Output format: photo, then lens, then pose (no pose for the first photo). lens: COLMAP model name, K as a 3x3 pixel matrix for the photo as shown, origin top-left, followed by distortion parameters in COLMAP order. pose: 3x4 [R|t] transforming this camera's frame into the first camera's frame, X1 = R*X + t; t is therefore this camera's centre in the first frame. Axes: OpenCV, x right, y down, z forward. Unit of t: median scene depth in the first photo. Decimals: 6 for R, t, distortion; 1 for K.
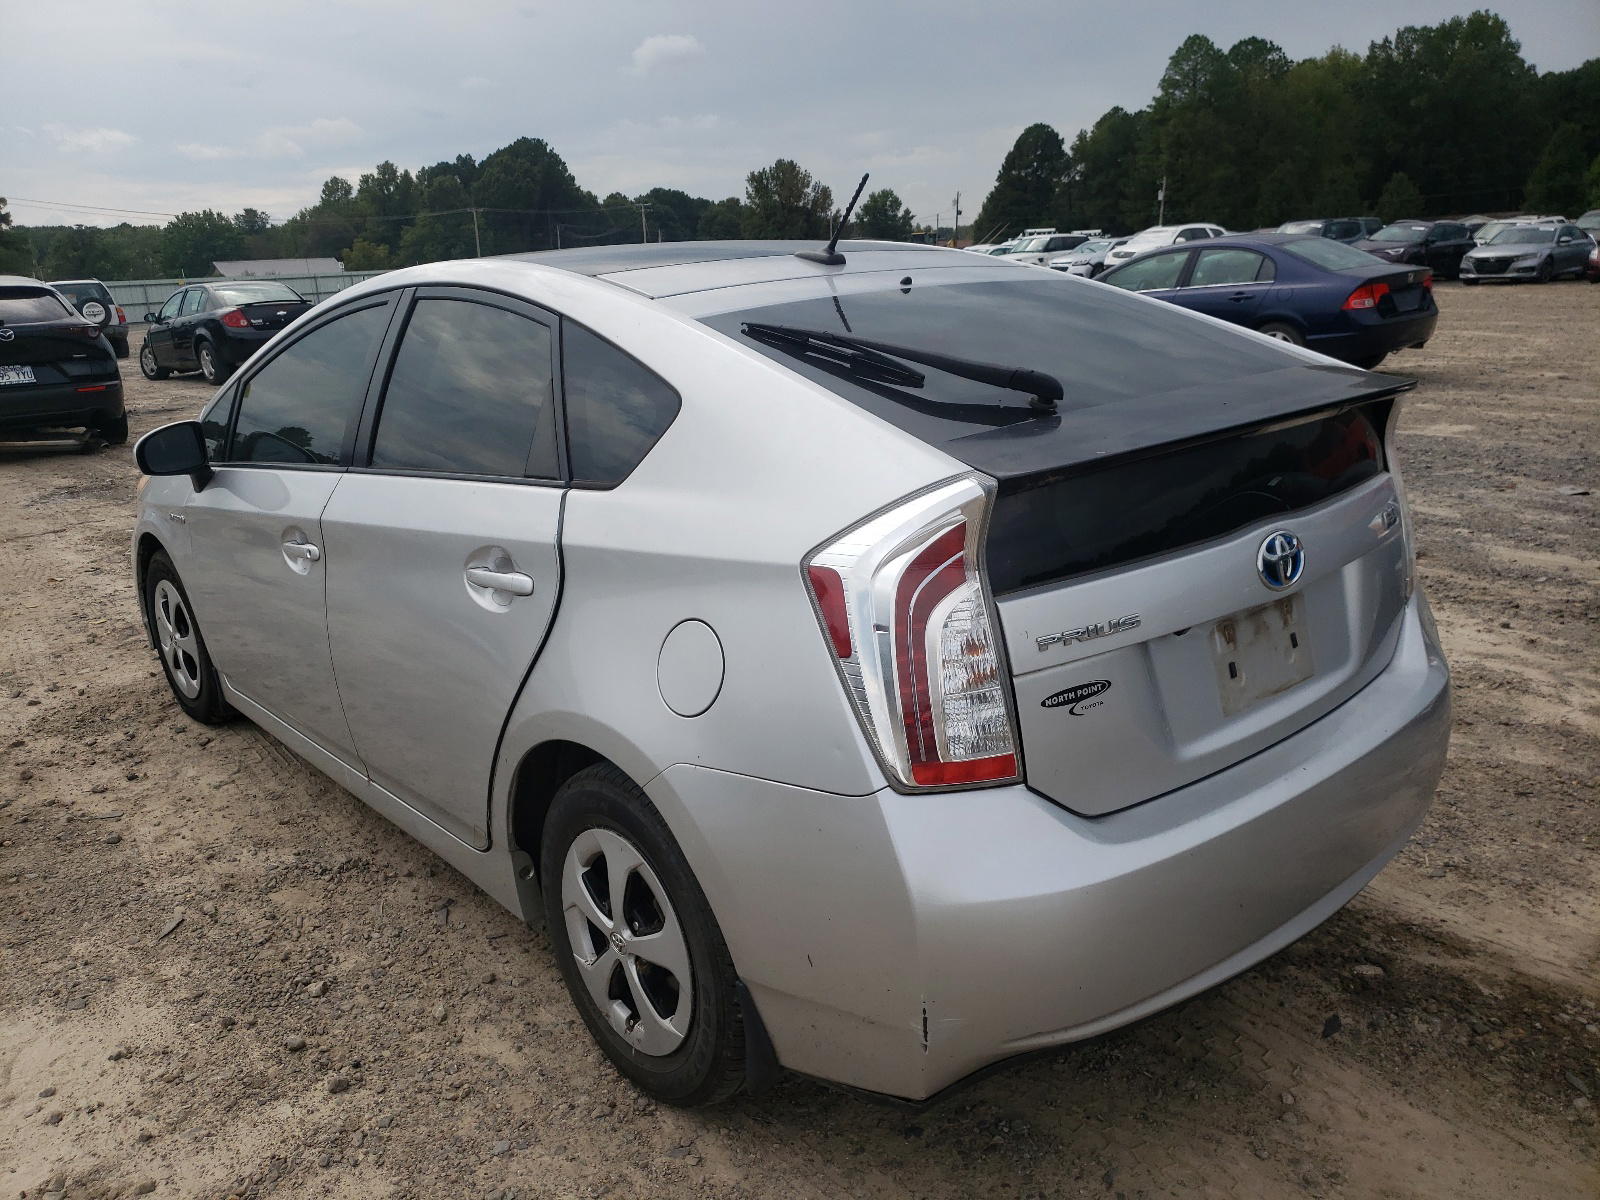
lens RADIAL K [[1214.9, 0, 799.8], [0, 1214.9, 604.7], [0, 0, 1]] dist [0.019803, 0.004216]
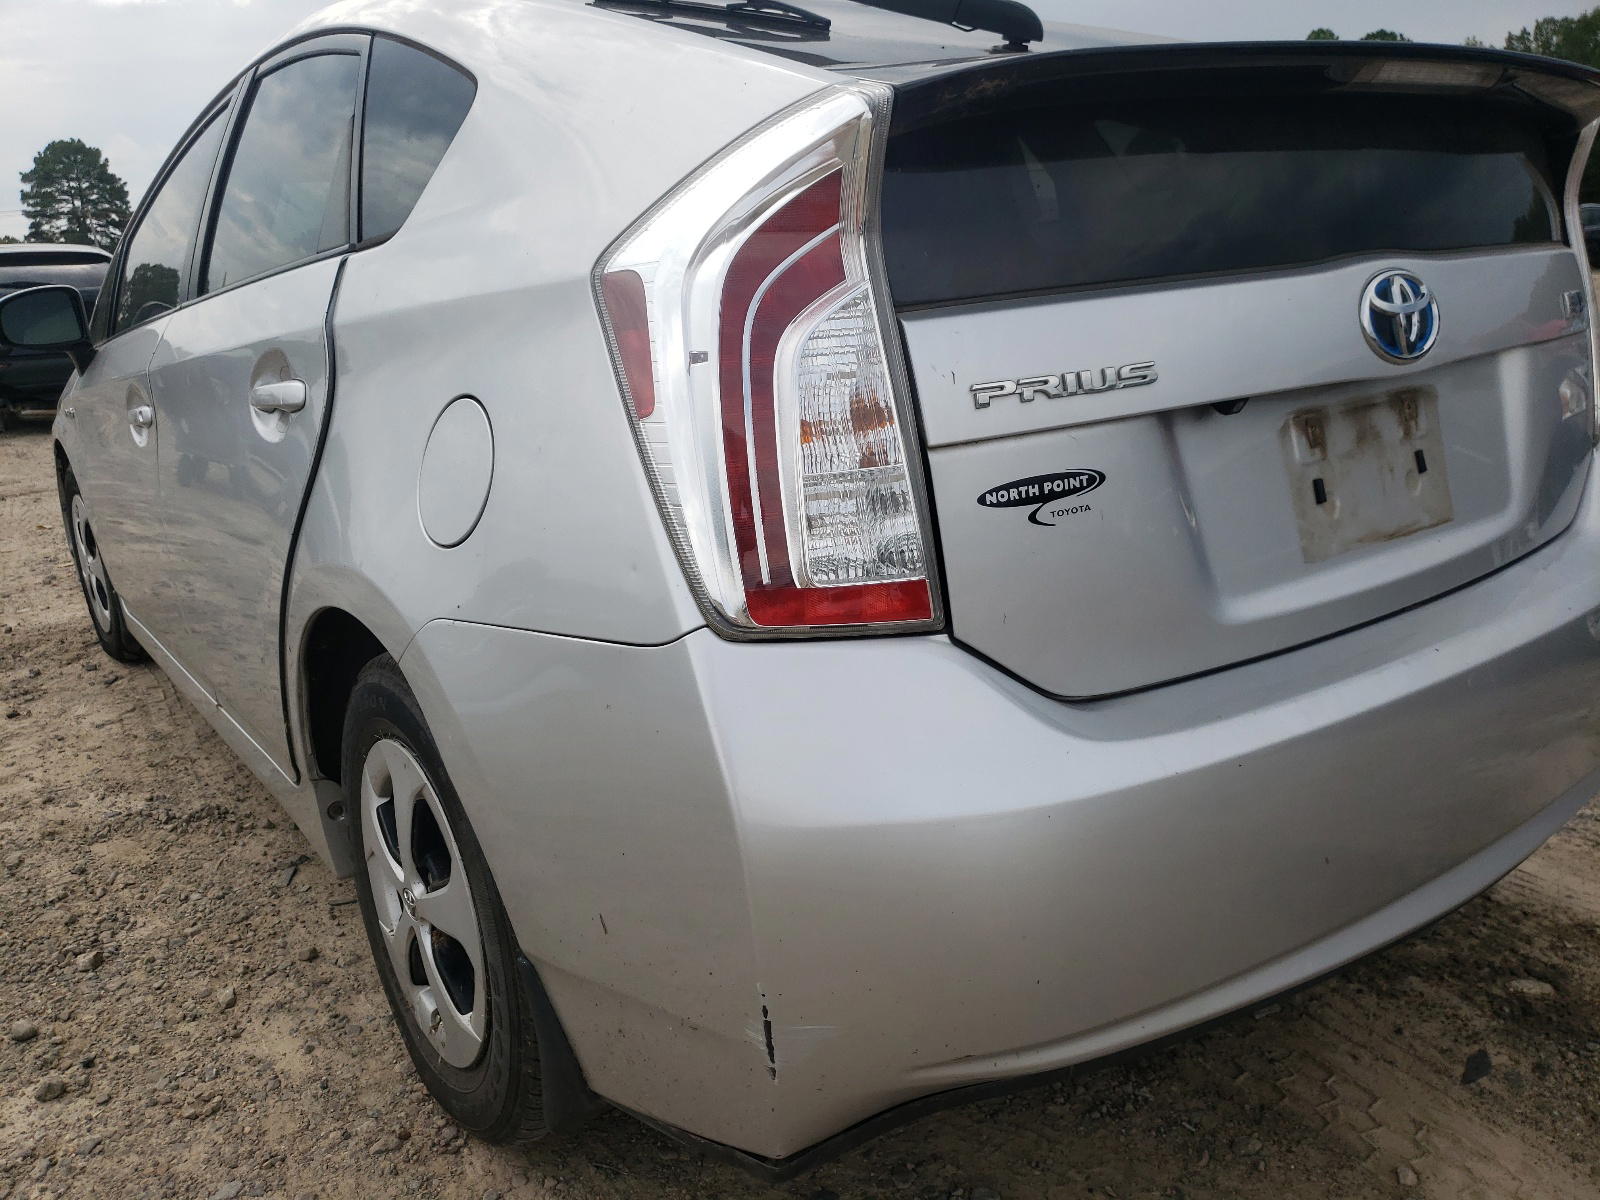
lens RADIAL K [[1214.9, 0, 800.2], [0, 1214.9, 599.6], [0, 0, 1]] dist [0.019803, 0.004216]
pose [[0.996427, 0.011254, -0.083706, 0.128100], [-0.012421, 0.999833, -0.013424, 0.109993], [0.083541, 0.014416, 0.996400, 0.317481]]
